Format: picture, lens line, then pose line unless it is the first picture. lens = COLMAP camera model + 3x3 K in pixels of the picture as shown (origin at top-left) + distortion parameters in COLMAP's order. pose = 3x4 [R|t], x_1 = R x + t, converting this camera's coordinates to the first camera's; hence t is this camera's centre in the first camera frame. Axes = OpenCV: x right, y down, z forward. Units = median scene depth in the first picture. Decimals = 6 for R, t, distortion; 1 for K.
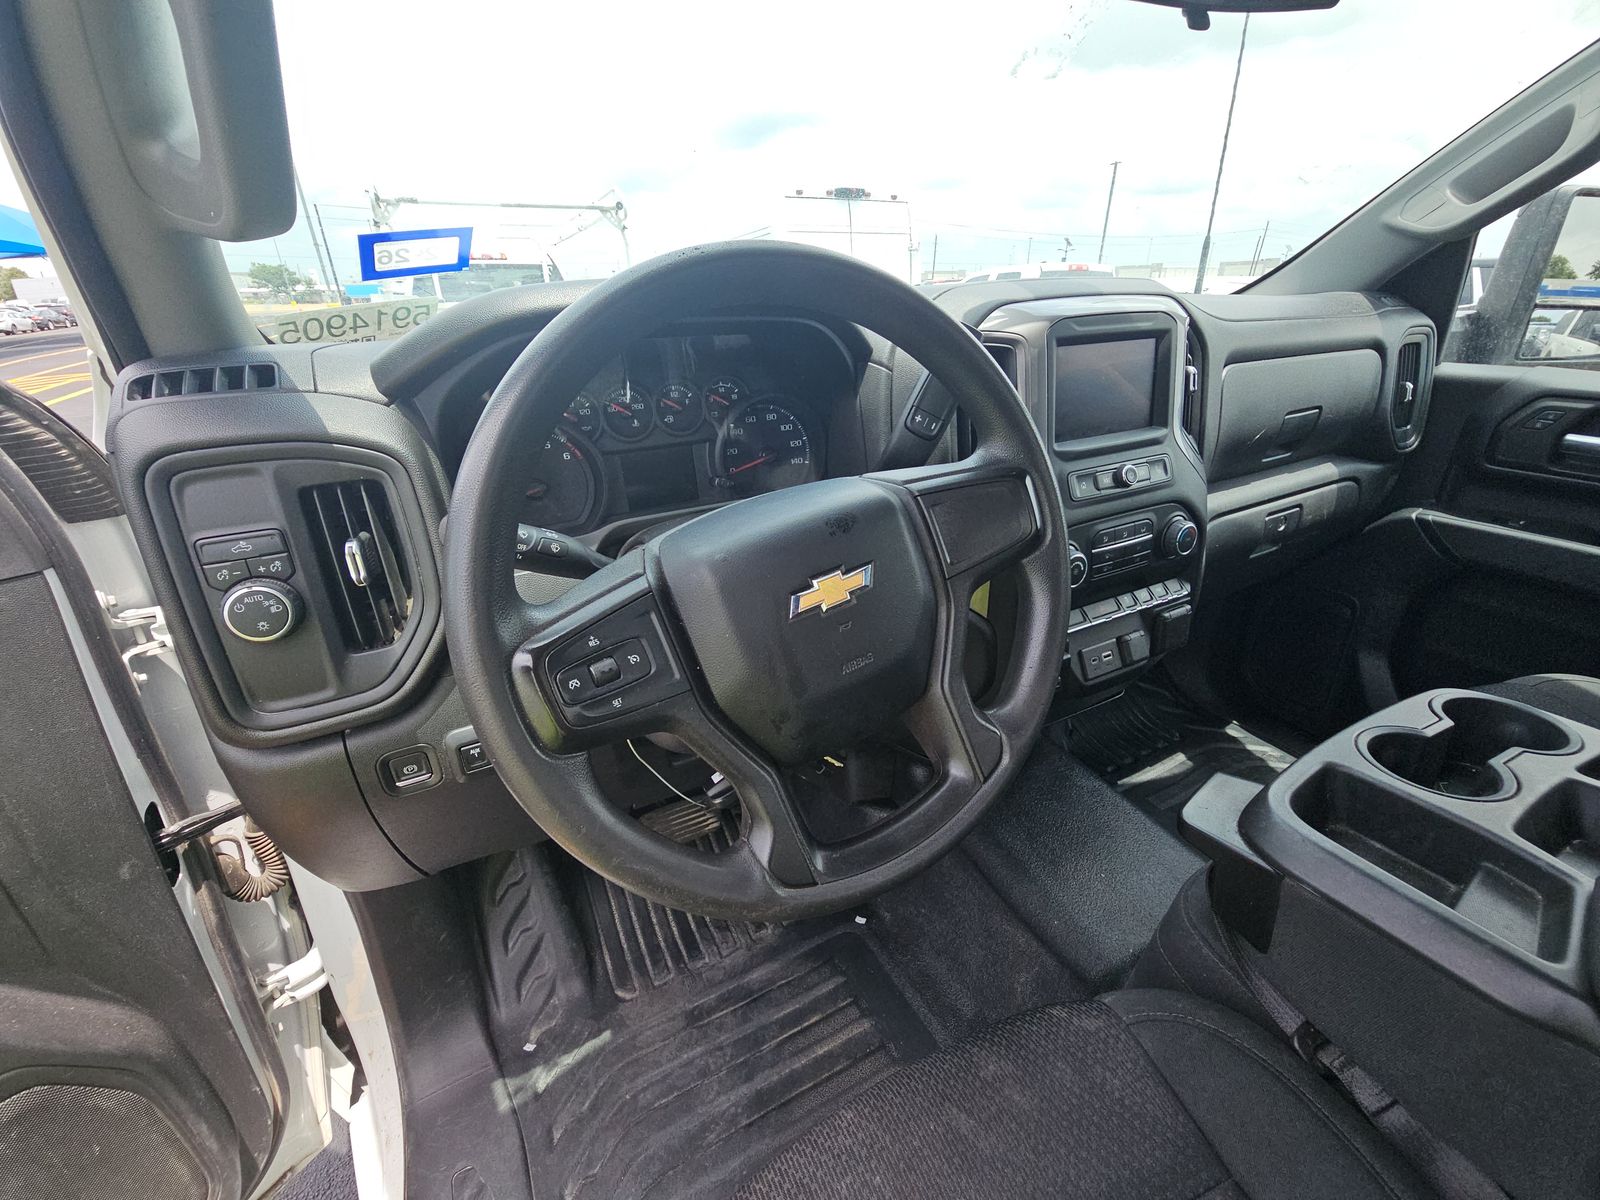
lens RADIAL K [[652.2, 0, 793.7], [0, 652.2, 612.4], [0, 0, 1]] dist [0.012178, -0.011226]
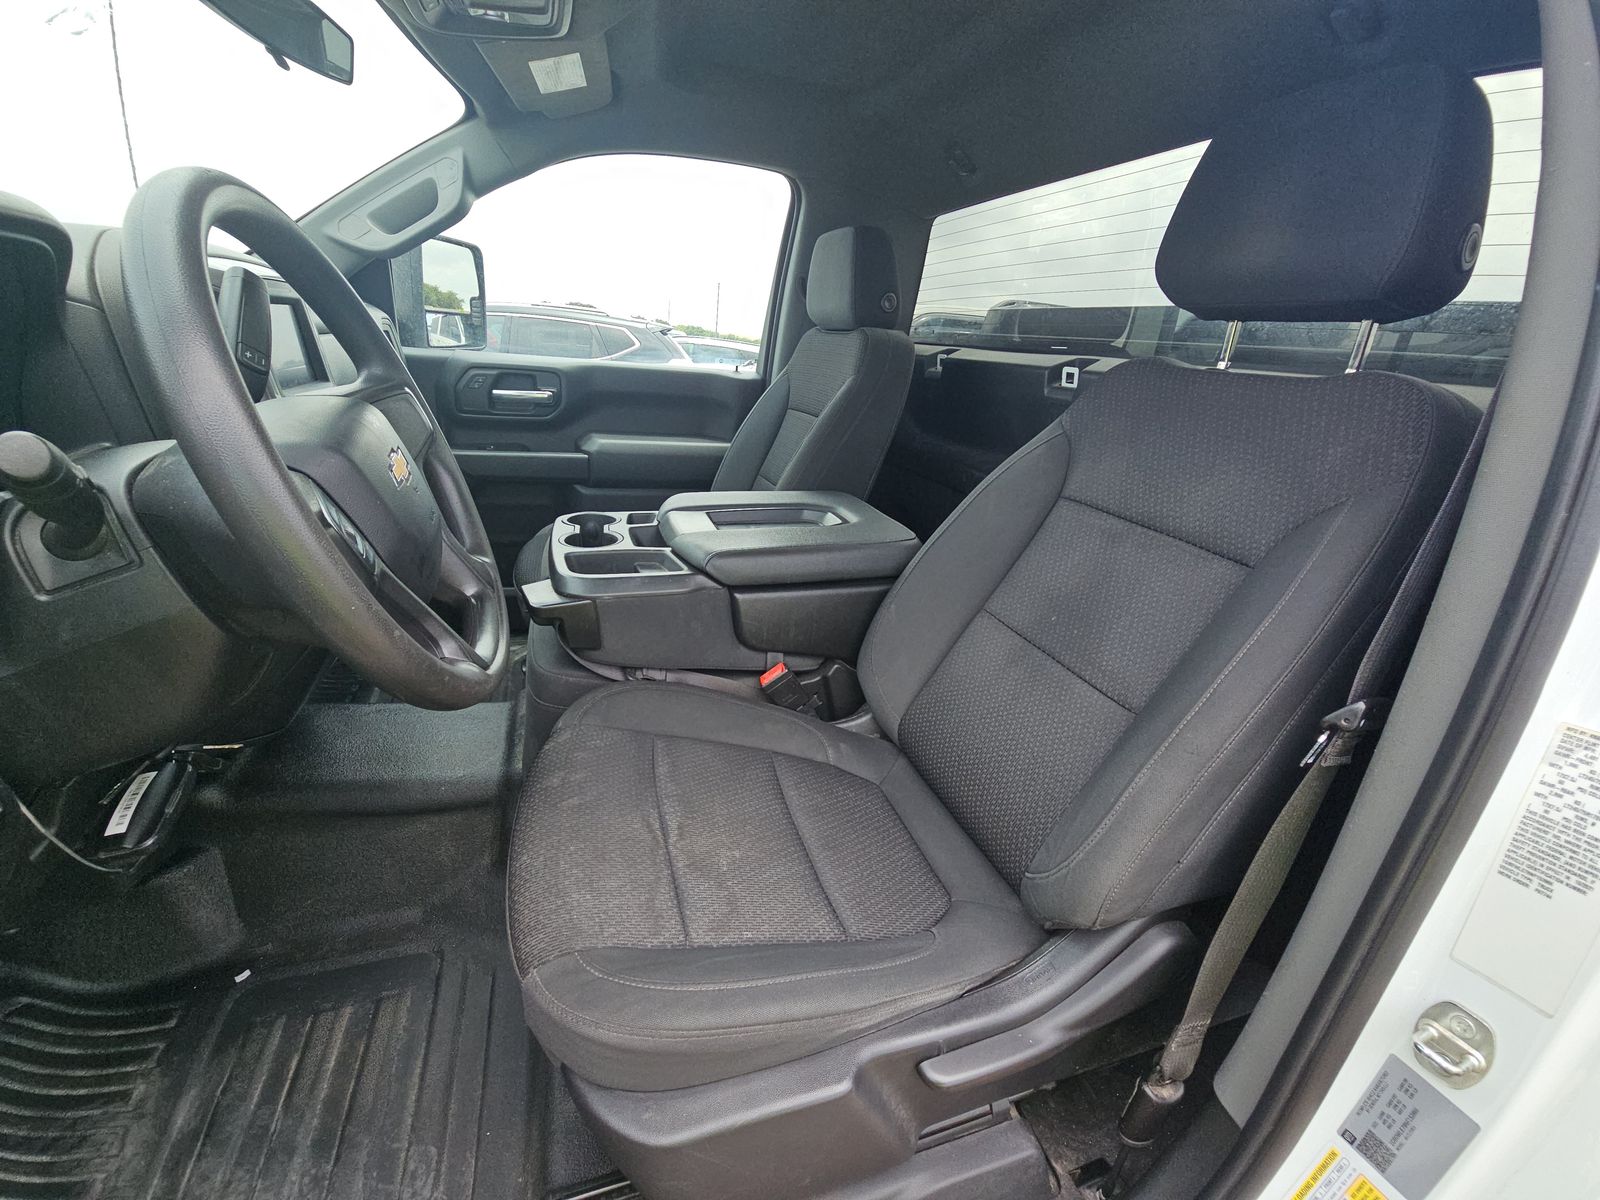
lens RADIAL K [[652.2, 0, 793.7], [0, 652.2, 612.4], [0, 0, 1]] dist [0.012178, -0.011226]
pose [[0.158083, -0.328424, 0.931207, -0.437476], [0.330694, 0.906214, 0.263471, 0.058178], [-0.930404, 0.266295, 0.251865, -0.006250]]
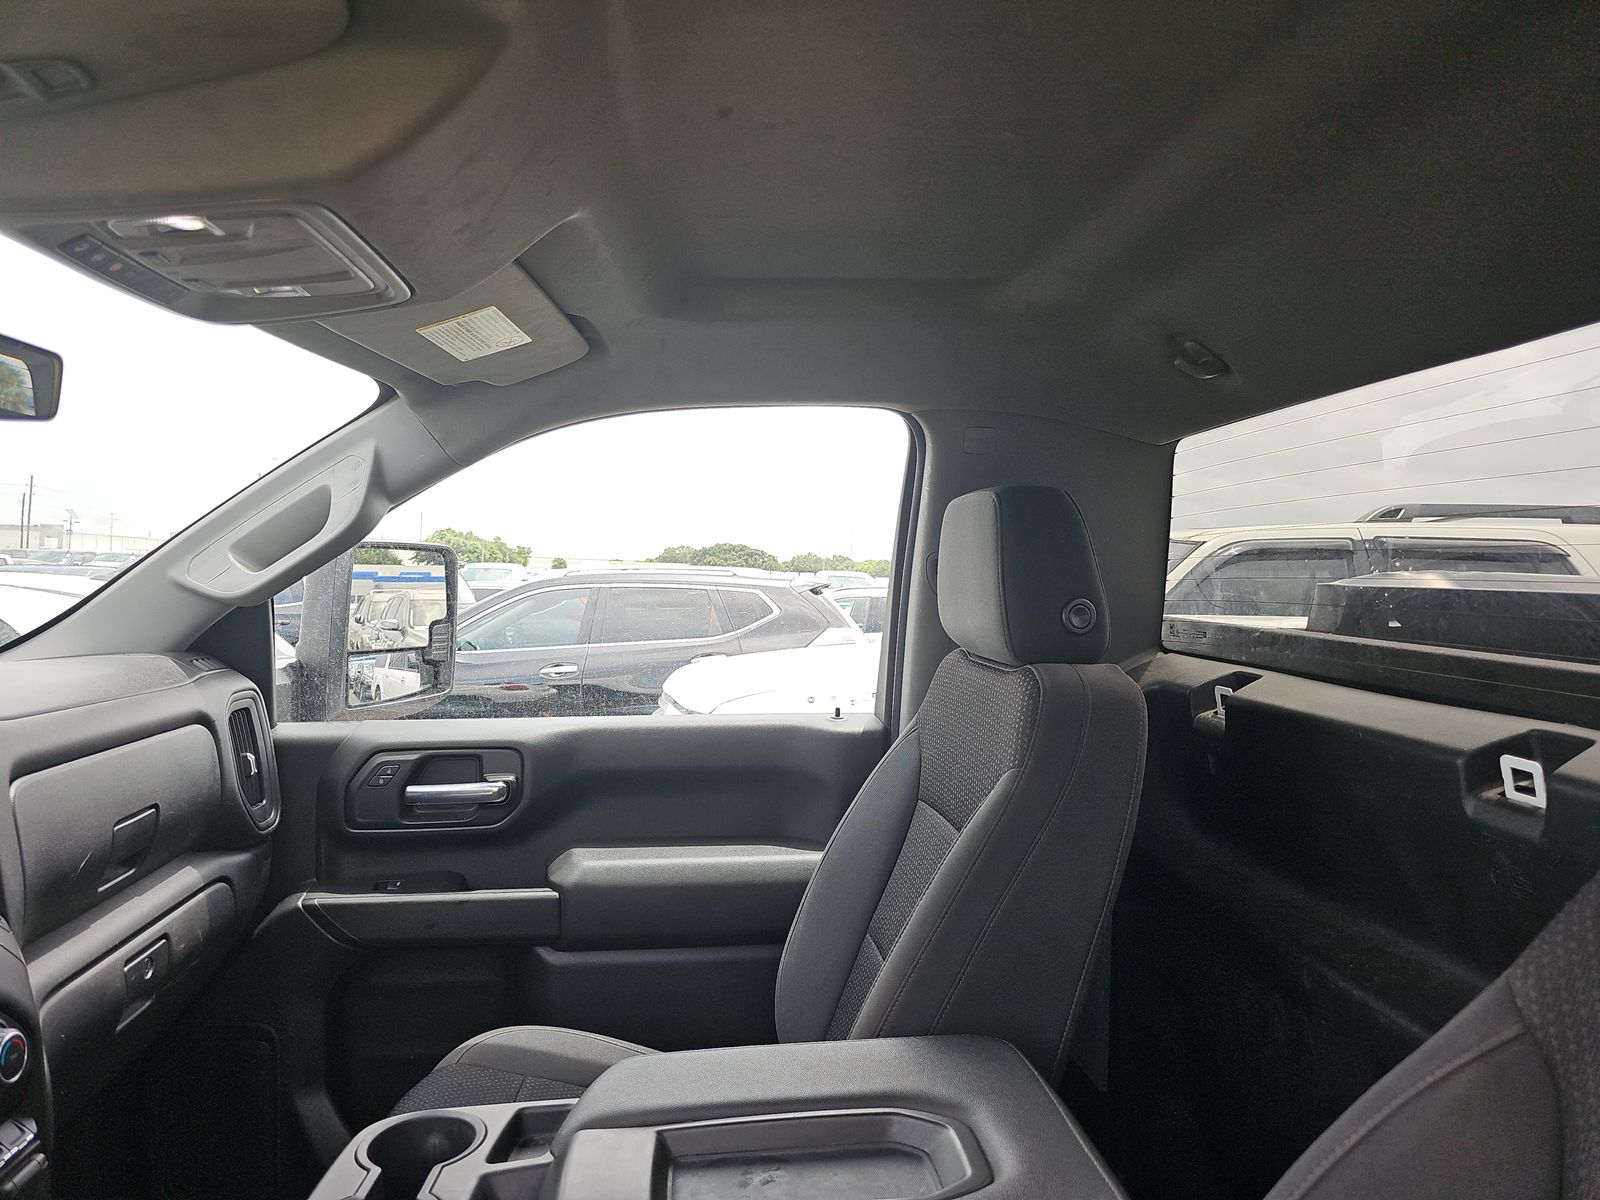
lens RADIAL K [[1067.2, 0, 799.3], [0, 1067.2, 577.6], [0, 0, 1]] dist [0.045295, -0.043163]
pose [[0.380529, 0.029004, 0.924314, -0.076978], [0.373639, 0.909471, -0.182361, -0.043373], [-0.845926, 0.414754, 0.335243, -0.161593]]
